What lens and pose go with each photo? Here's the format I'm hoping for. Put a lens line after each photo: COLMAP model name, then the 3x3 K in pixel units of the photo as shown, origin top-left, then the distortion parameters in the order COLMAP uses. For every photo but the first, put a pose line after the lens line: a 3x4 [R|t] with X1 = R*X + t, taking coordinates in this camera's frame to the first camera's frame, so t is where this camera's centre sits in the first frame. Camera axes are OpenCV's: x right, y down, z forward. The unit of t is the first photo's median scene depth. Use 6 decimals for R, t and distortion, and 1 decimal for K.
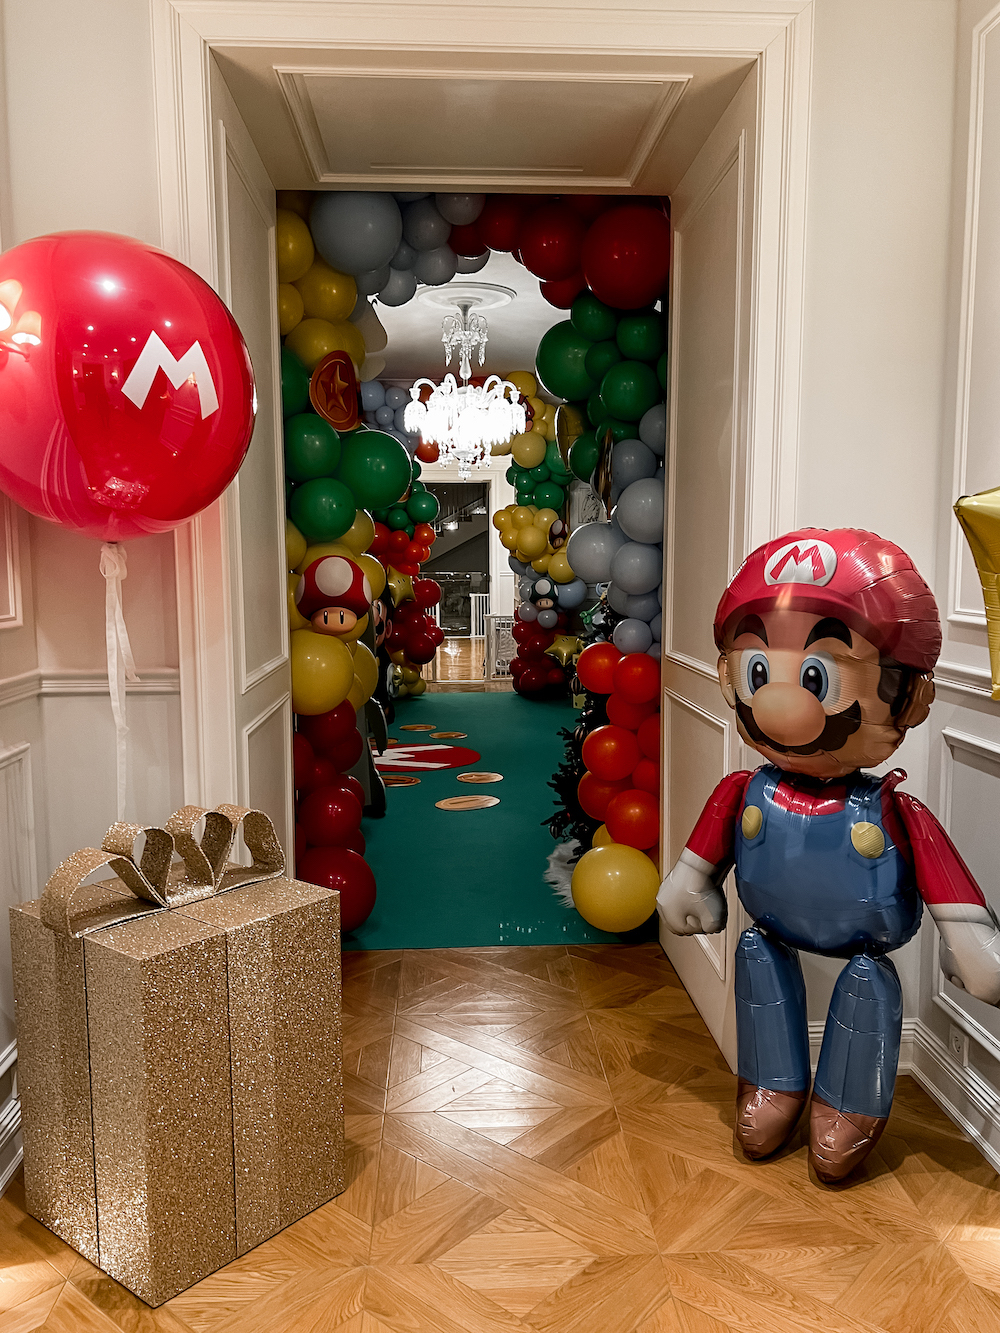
lens RADIAL K [[1015.7, 0, 504.0], [0, 1015.7, 677.6], [0, 0, 1]] dist [0.056153, -0.082789]
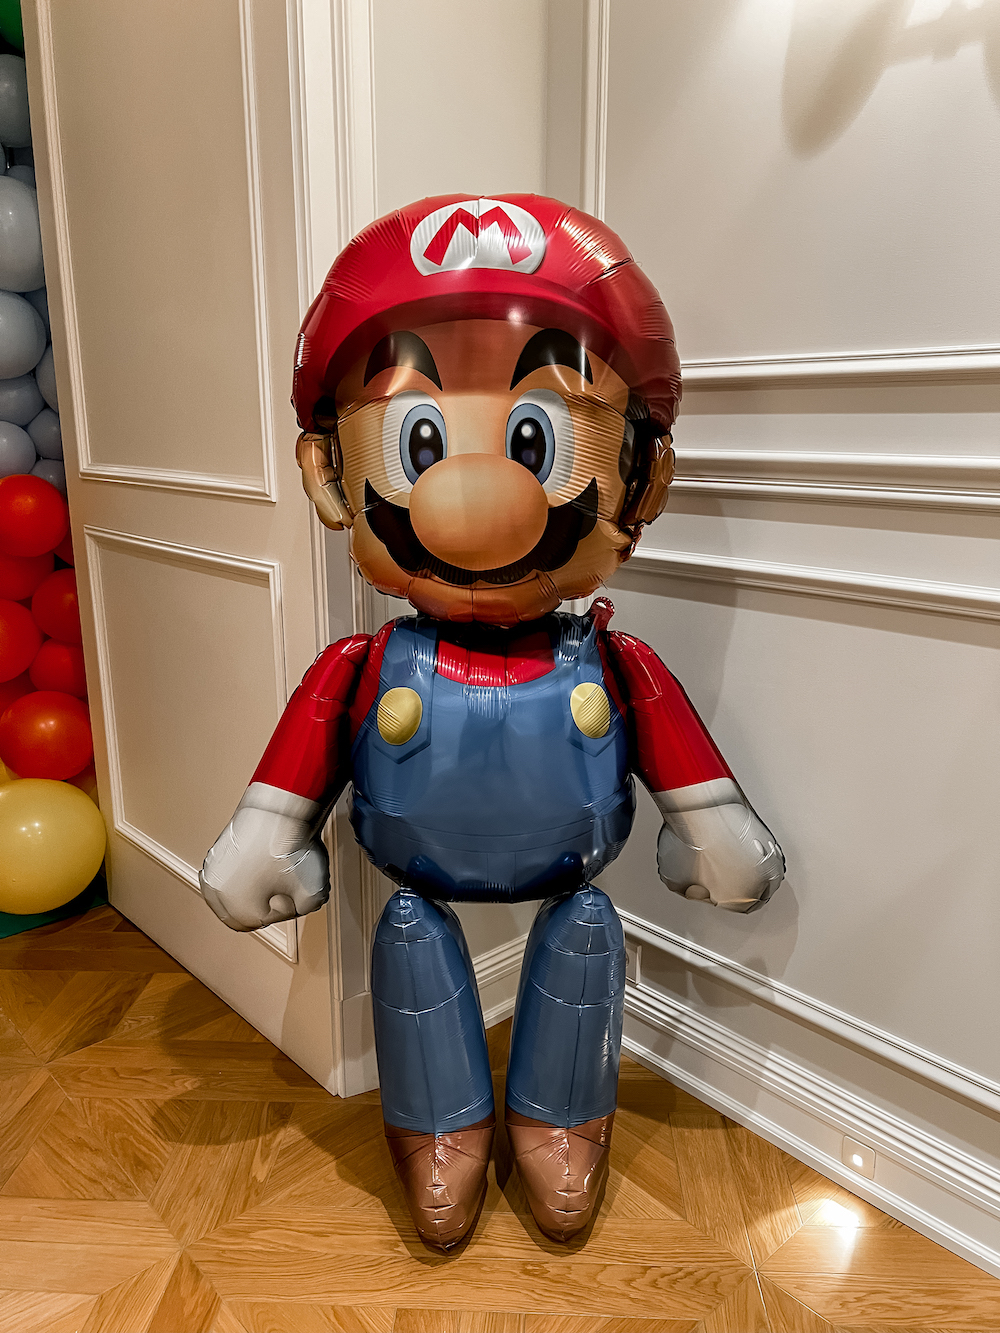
lens RADIAL K [[1031.2, 0, 476.1], [0, 1031.2, 633.8], [0, 0, 1]] dist [-0.034882, 0.008528]
pose [[0.792730, -0.132742, 0.594945, -0.054886], [0.078895, 0.990135, 0.115792, 0.031102], [-0.604446, -0.044853, 0.795382, 0.485293]]
